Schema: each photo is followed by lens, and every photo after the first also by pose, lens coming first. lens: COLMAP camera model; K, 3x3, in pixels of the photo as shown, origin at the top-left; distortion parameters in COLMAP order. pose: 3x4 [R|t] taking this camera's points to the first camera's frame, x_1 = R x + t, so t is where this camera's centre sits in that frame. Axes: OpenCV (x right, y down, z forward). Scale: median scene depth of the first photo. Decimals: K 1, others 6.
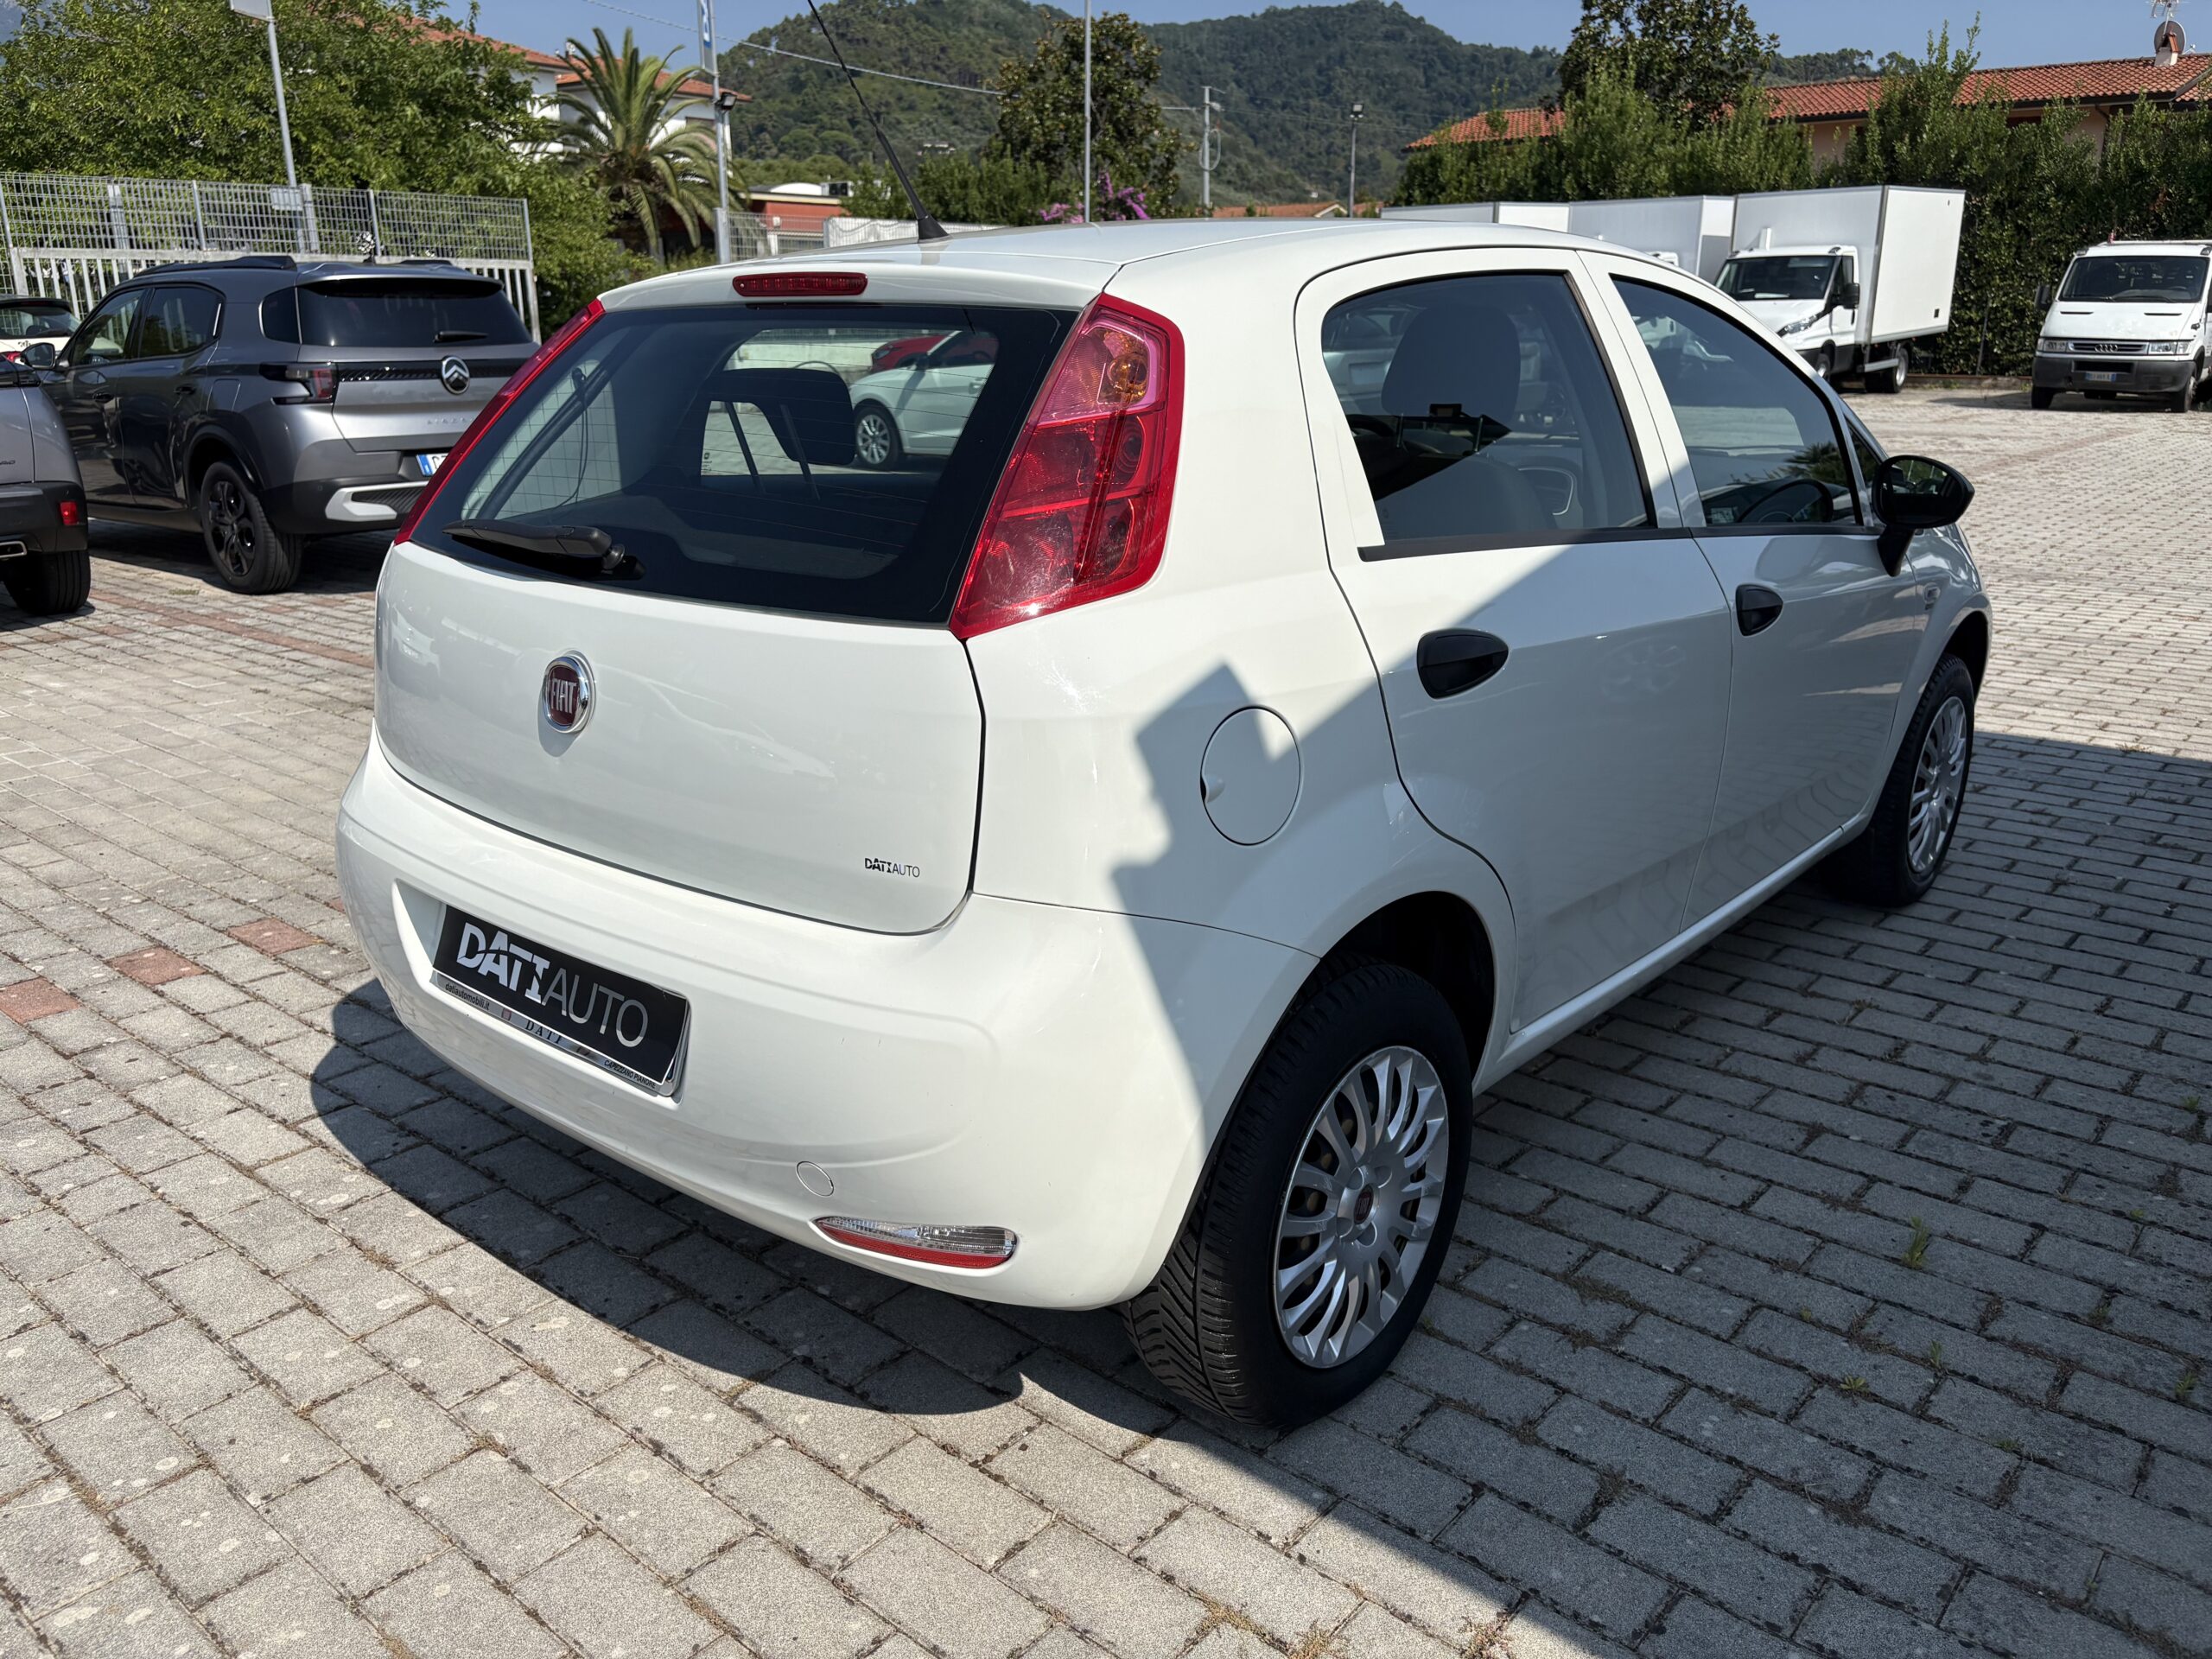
lens RADIAL K [[1701.4, 0, 1081.8], [0, 1701.4, 843.6], [0, 0, 1]] dist [0.035613, -0.031327]
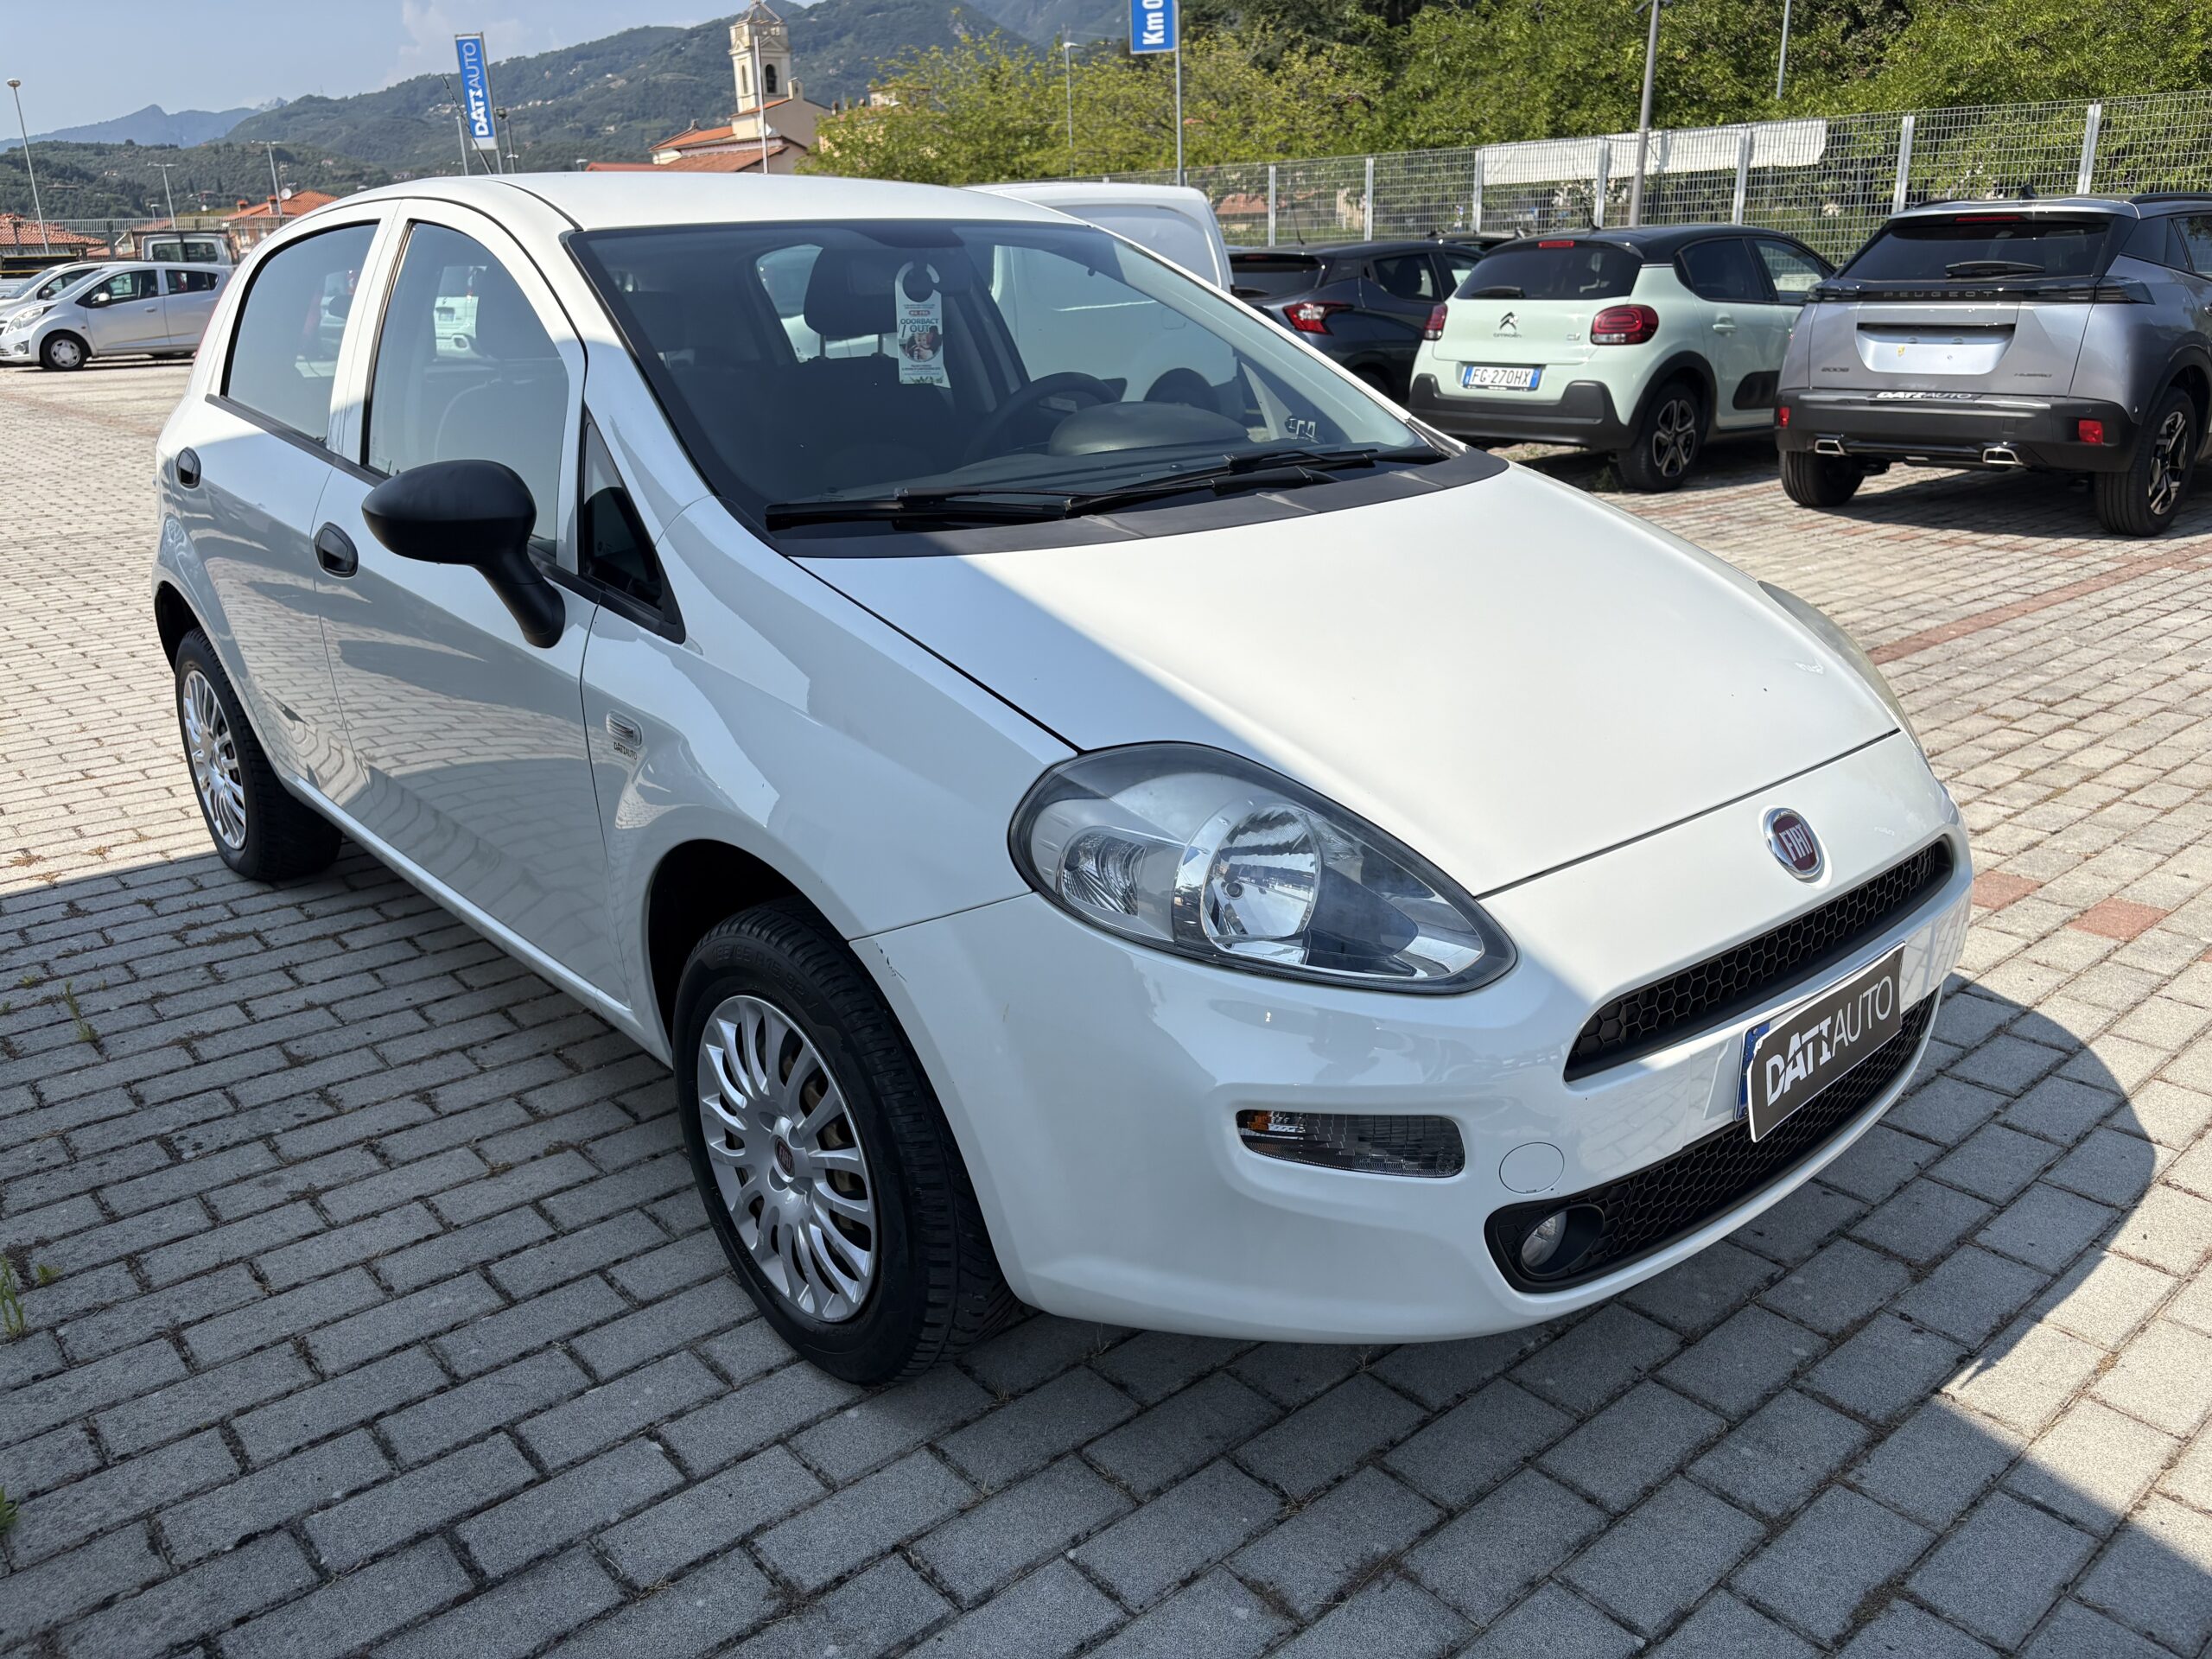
lens RADIAL K [[1660.6, 0, 1066.7], [0, 1660.6, 828.5], [0, 0, 1]] dist [0.029646, -0.007061]
pose [[-0.157845, 0.323518, -0.932963, 1.170860], [-0.274994, 0.893030, 0.356196, -0.414213], [0.948400, 0.312783, -0.051995, 1.358040]]
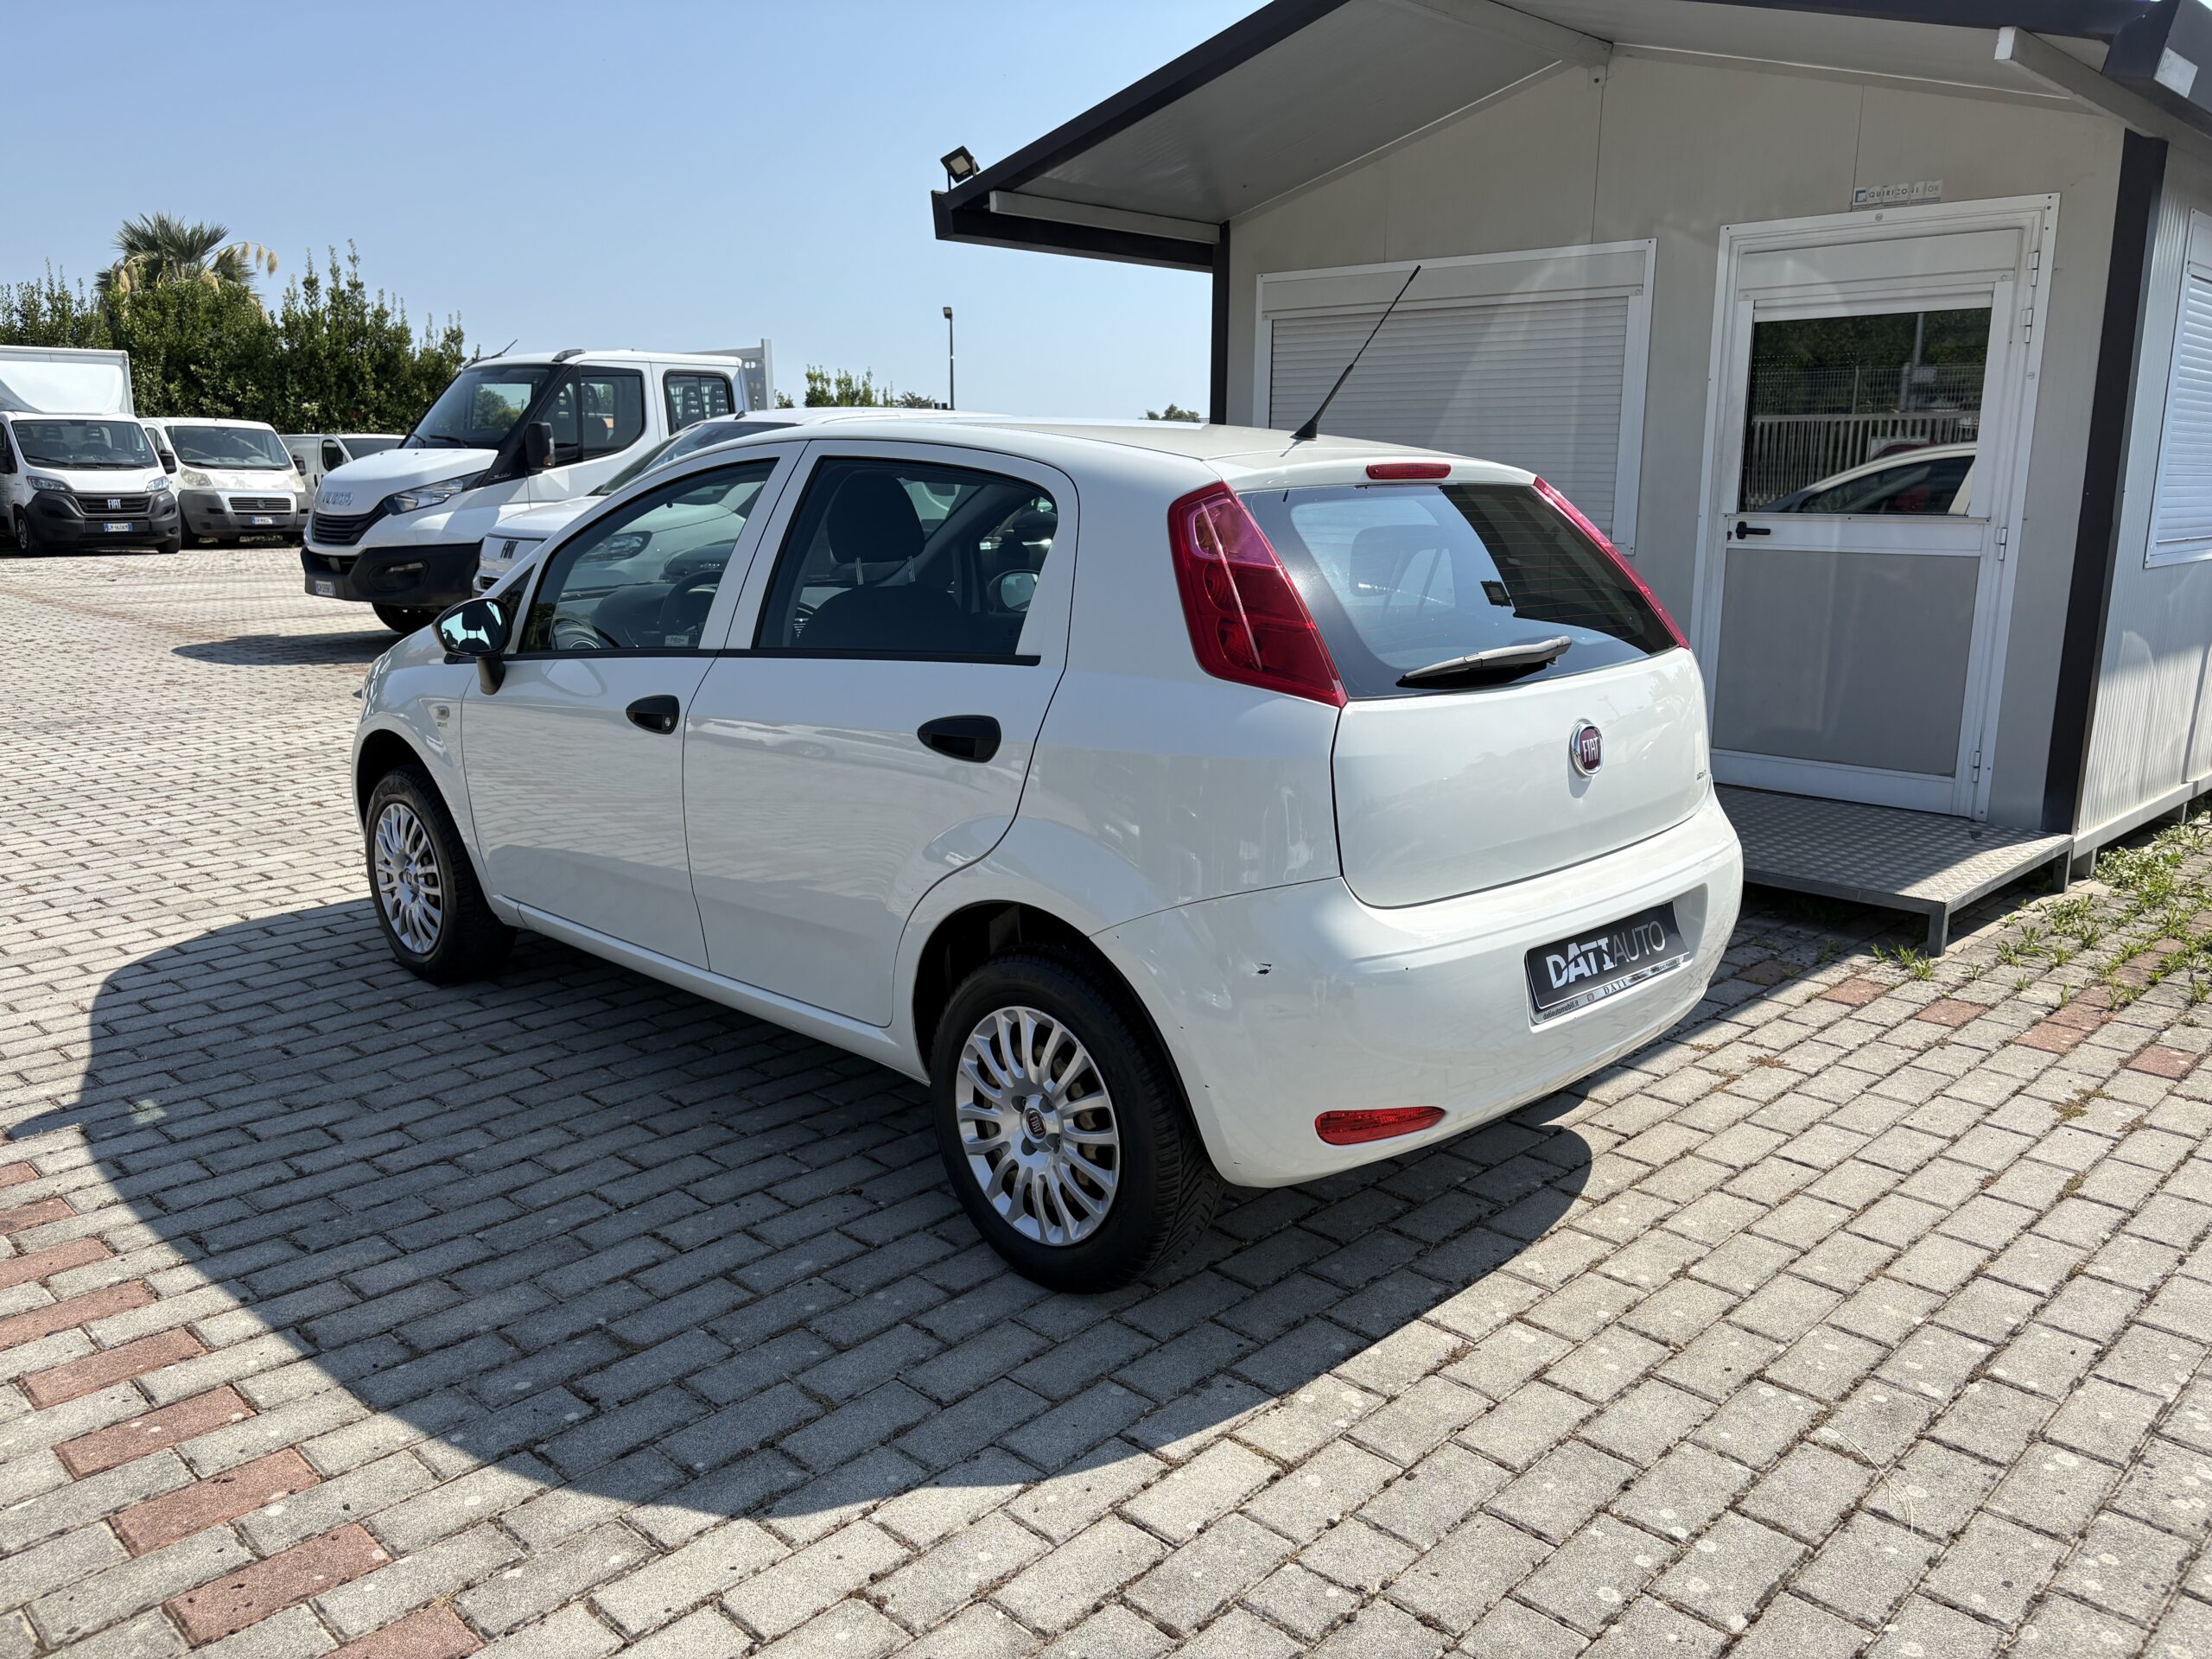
lens RADIAL K [[1698.4, 0, 1161.0], [0, 1698.4, 836.0], [0, 0, 1]] dist [0.058061, -0.072093]
pose [[0.040884, -0.212433, 0.976320, -1.153270], [0.294418, 0.936314, 0.191400, -0.265646], [-0.954802, 0.279621, 0.100824, 0.808911]]
